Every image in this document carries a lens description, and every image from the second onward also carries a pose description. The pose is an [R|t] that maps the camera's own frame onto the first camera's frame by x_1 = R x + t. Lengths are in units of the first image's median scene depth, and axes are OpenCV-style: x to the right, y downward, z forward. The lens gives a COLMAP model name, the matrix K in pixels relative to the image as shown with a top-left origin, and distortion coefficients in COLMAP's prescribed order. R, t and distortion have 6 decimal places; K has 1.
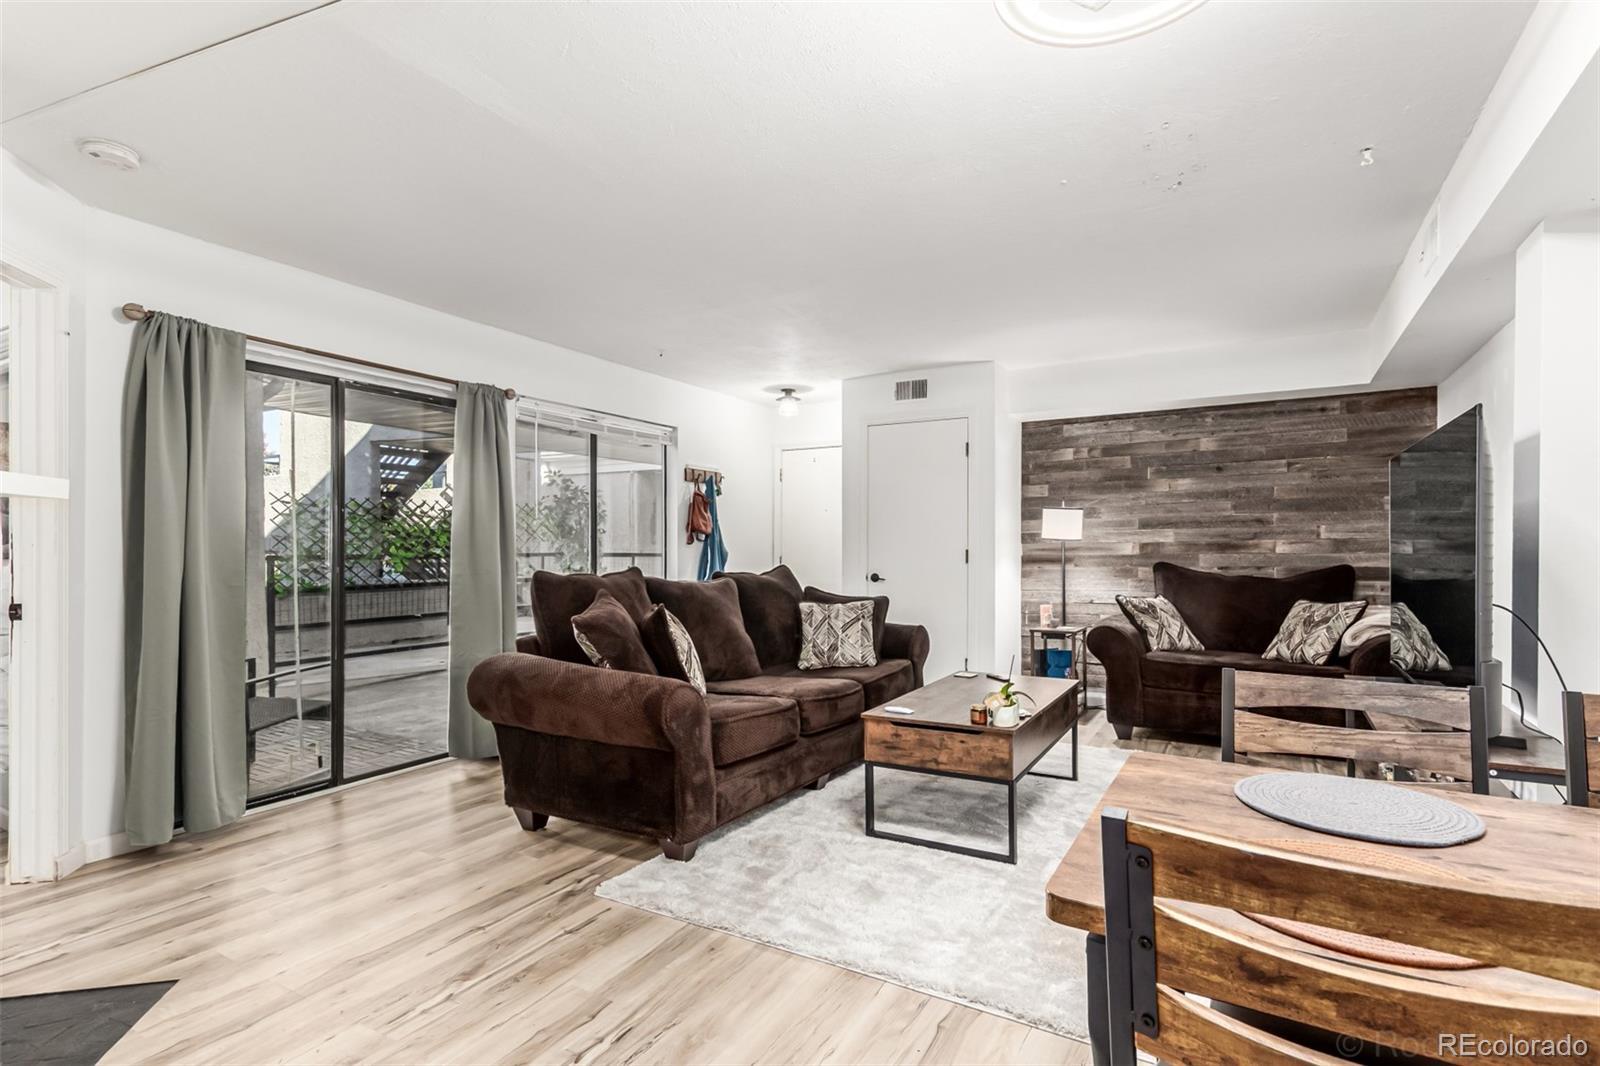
lens RADIAL K [[791.8, 0, 795.4], [0, 791.8, 547.9], [0, 0, 1]] dist [0.013004, 0.000094]
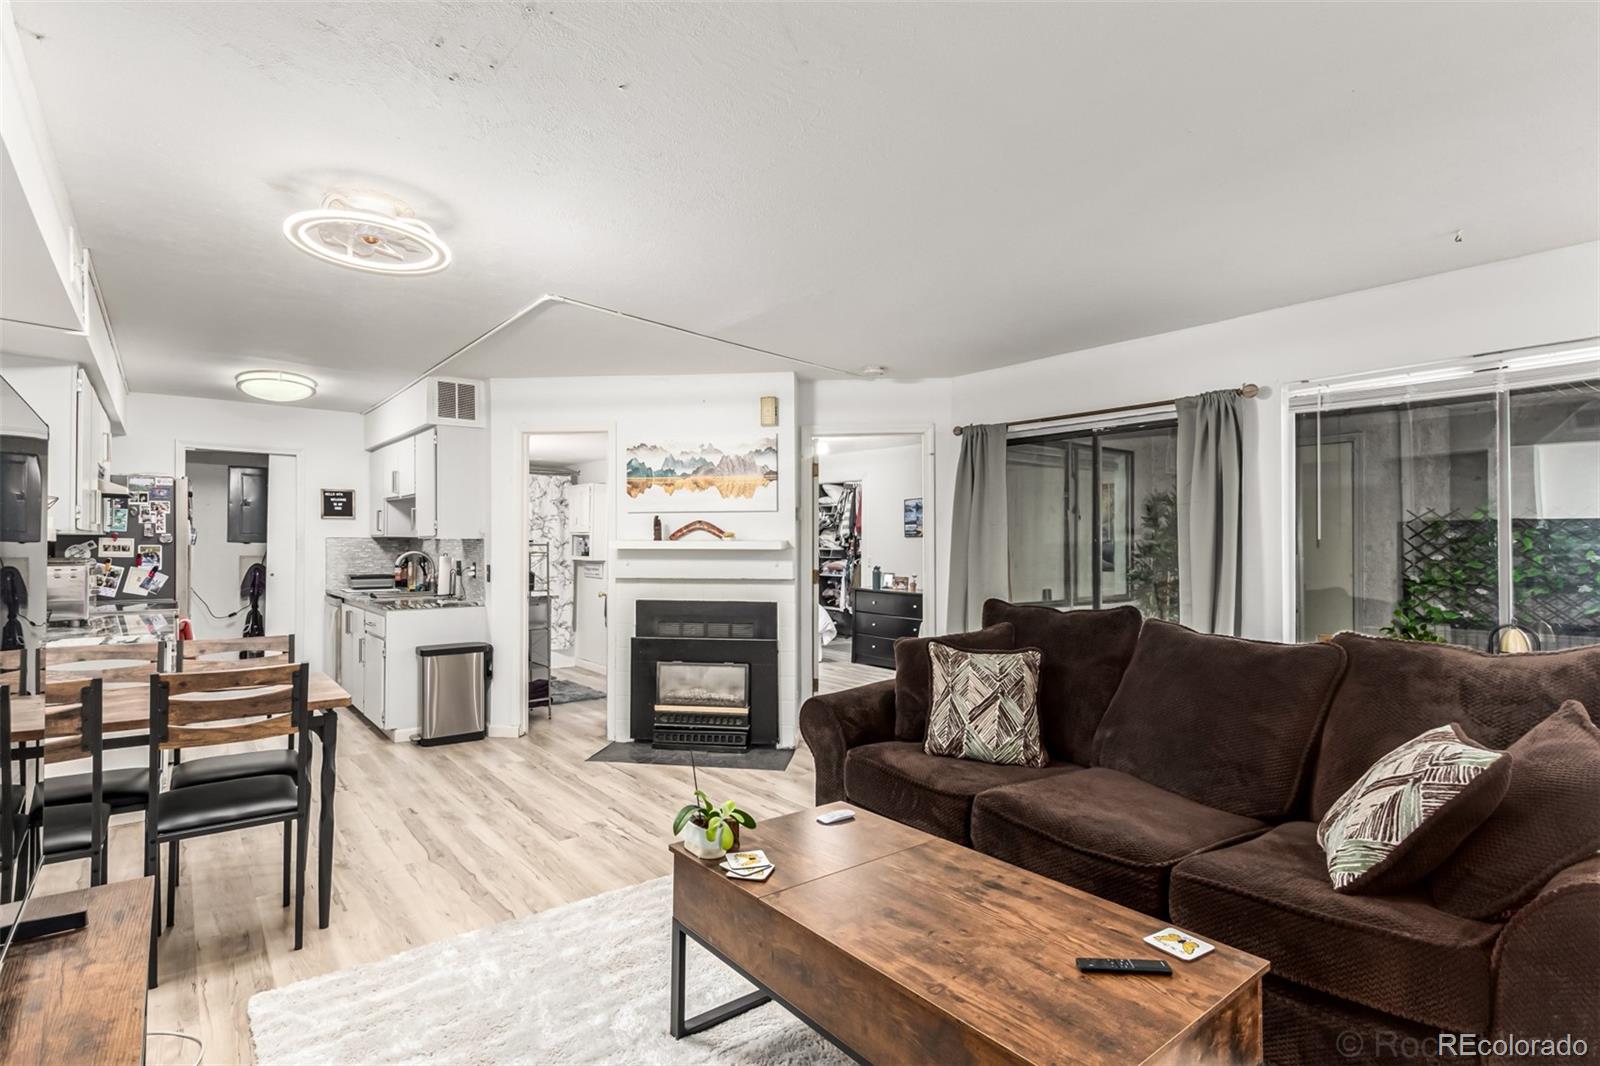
lens RADIAL K [[777.9, 0, 799.9], [0, 777.9, 540.0], [0, 0, 1]] dist [0.001869, 0.000001]
pose [[-0.357028, -0.009875, -0.934041, 0.499590], [-0.002924, 0.999951, -0.009455, -0.026298], [0.934089, -0.000644, -0.357040, 0.751187]]
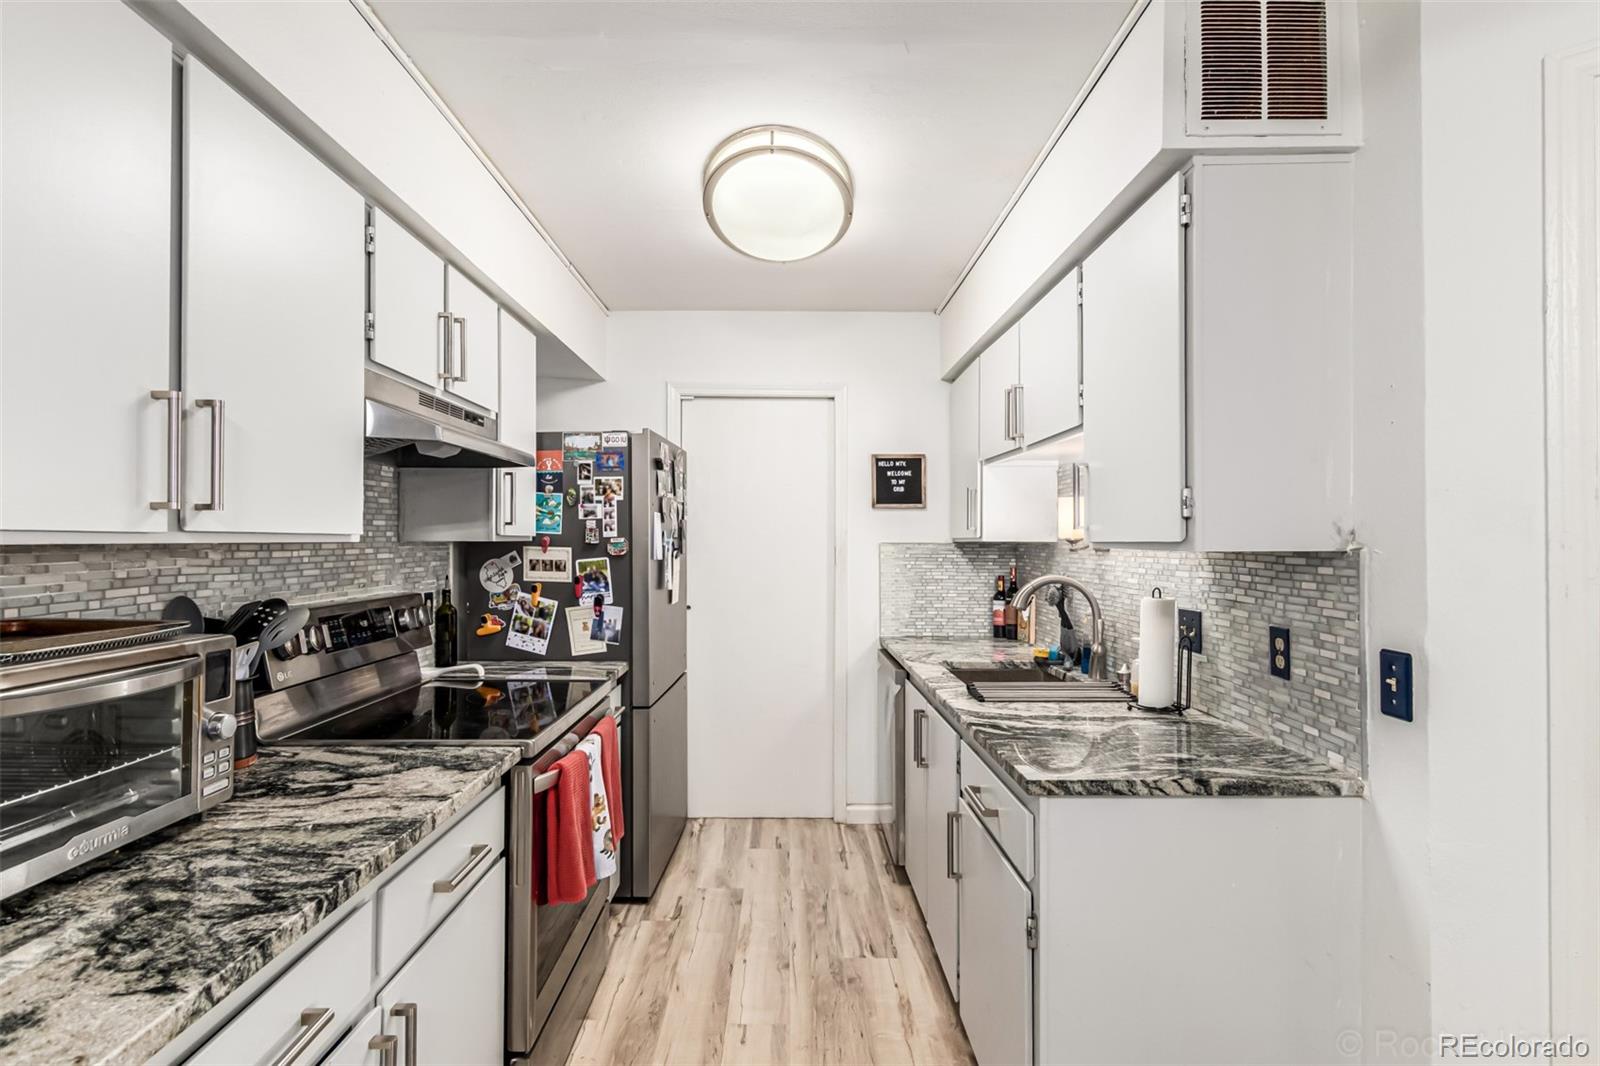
lens RADIAL K [[778.5, 0, 795.9], [0, 778.5, 537.1], [0, 0, 1]] dist [0.002460, -0.000751]
pose [[-0.856988, -0.009622, -0.515246, -0.004767], [-0.004644, 0.999929, -0.010948, -0.037628], [0.515315, -0.006989, -0.856972, 0.111677]]
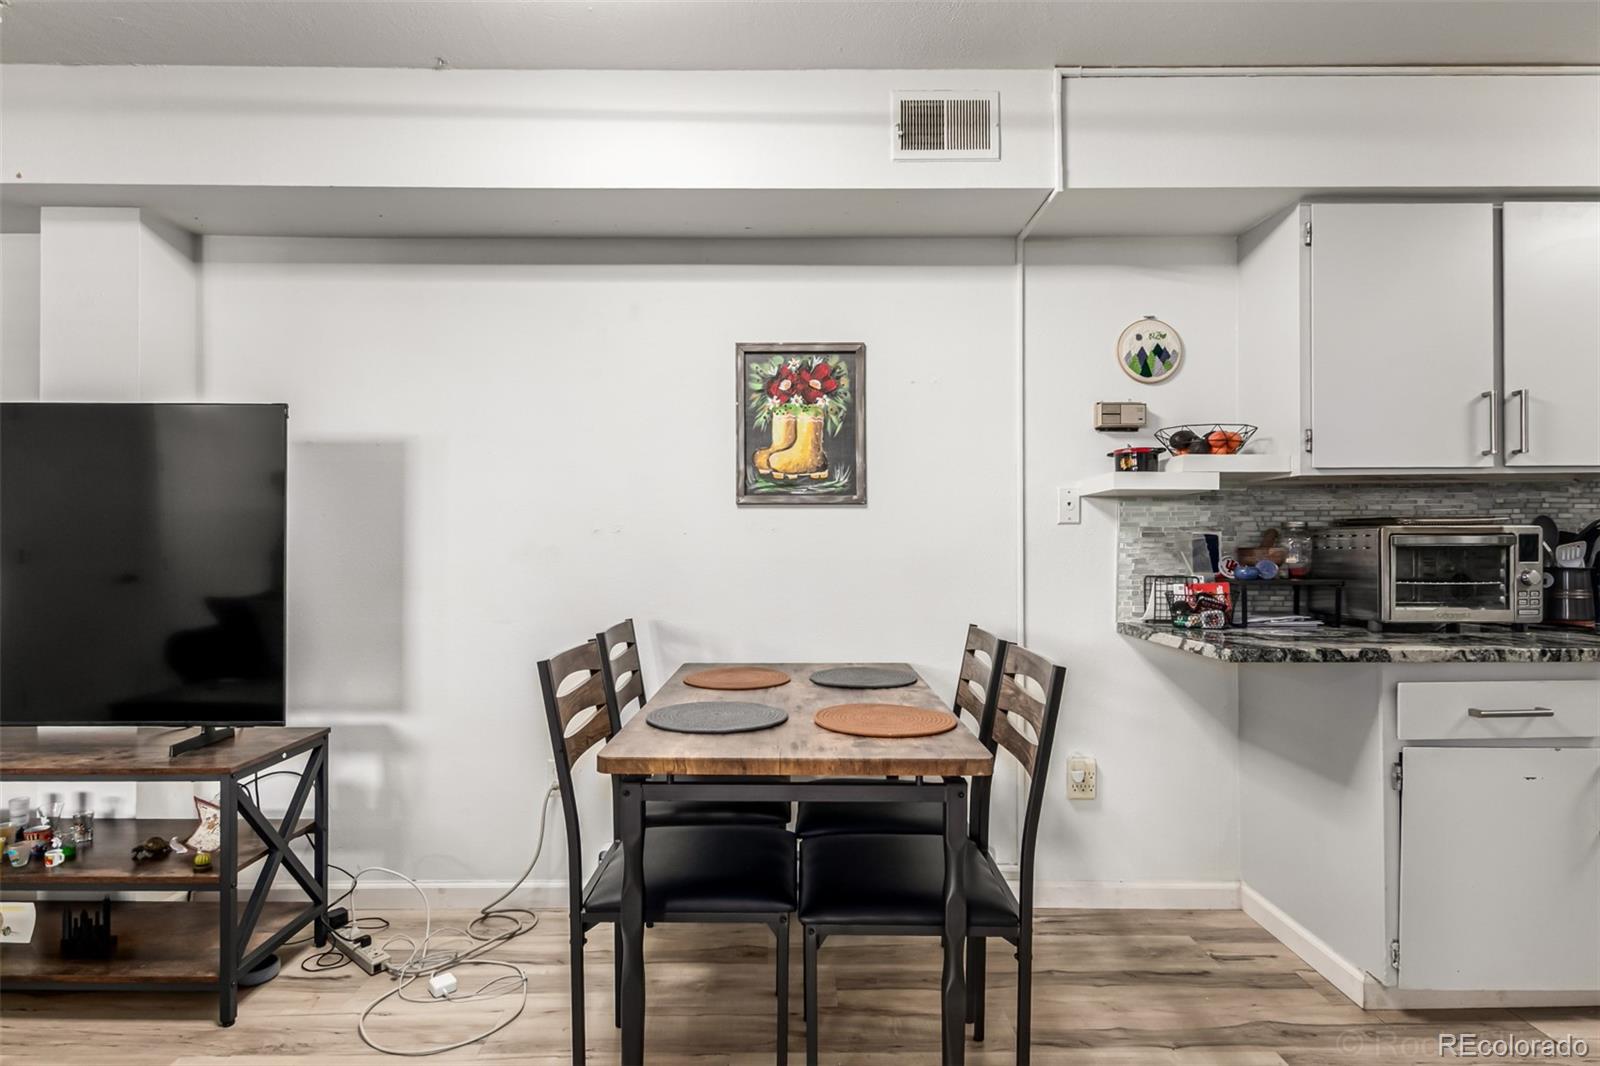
lens RADIAL K [[796.0, 0, 798.3], [0, 796.0, 541.2], [0, 0, 1]] dist [0.005122, 0.000028]
pose [[-0.510234, 0.002977, 0.860031, -0.146122], [0.000541, 0.999995, -0.003141, 0.000967], [-0.860036, -0.001138, -0.510233, 0.370320]]
